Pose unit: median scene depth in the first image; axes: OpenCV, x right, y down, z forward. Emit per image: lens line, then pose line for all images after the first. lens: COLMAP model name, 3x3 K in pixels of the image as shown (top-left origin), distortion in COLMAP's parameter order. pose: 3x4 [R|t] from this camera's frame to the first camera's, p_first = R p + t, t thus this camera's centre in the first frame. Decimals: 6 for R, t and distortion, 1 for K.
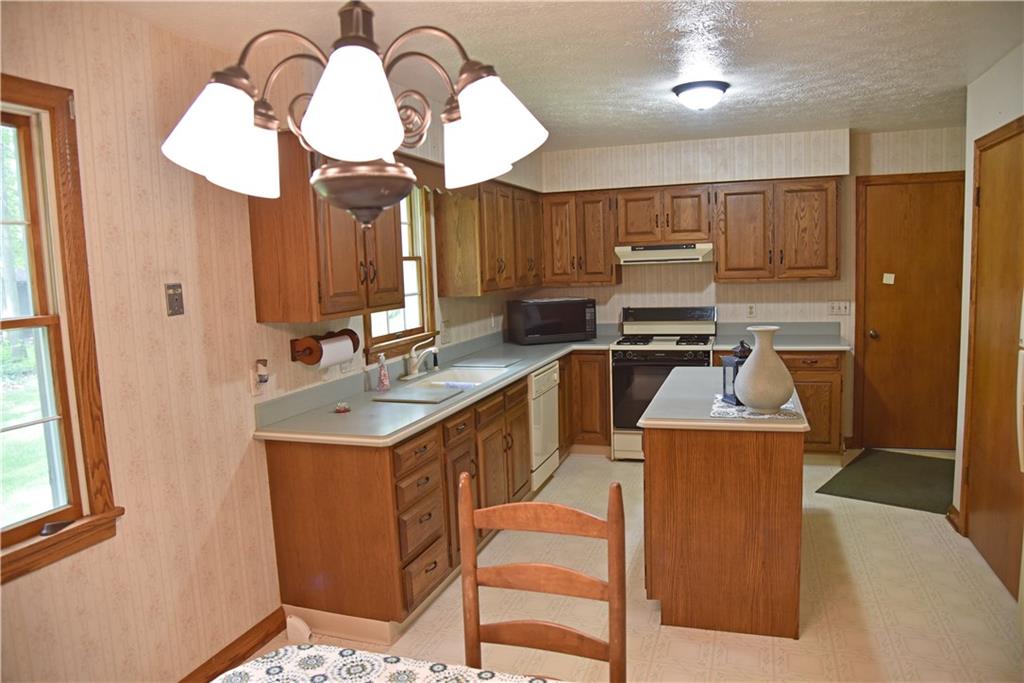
lens RADIAL K [[706.3, 0, 512.0], [0, 706.3, 341.5], [0, 0, 1]] dist [-0.120588, 0.075076]
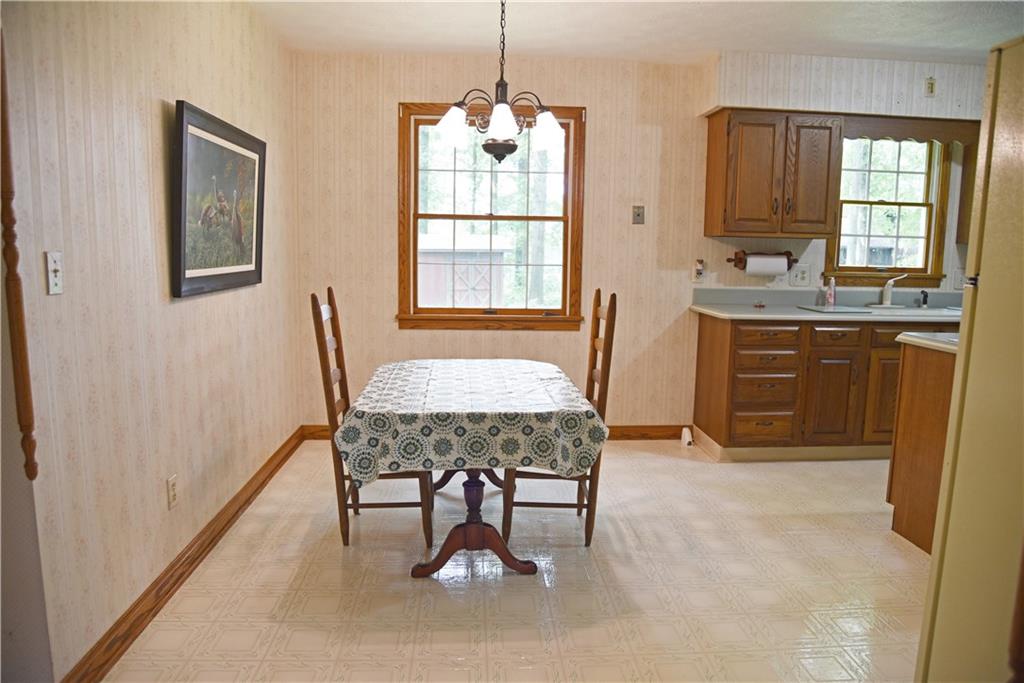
lens RADIAL K [[706.3, 0, 512.0], [0, 706.3, 341.5], [0, 0, 1]] dist [-0.120588, 0.075076]
pose [[0.377058, 0.164169, -0.911524, 0.937634], [-0.132505, 0.983603, 0.122339, 0.070488], [0.916662, 0.074652, 0.392628, 0.013462]]
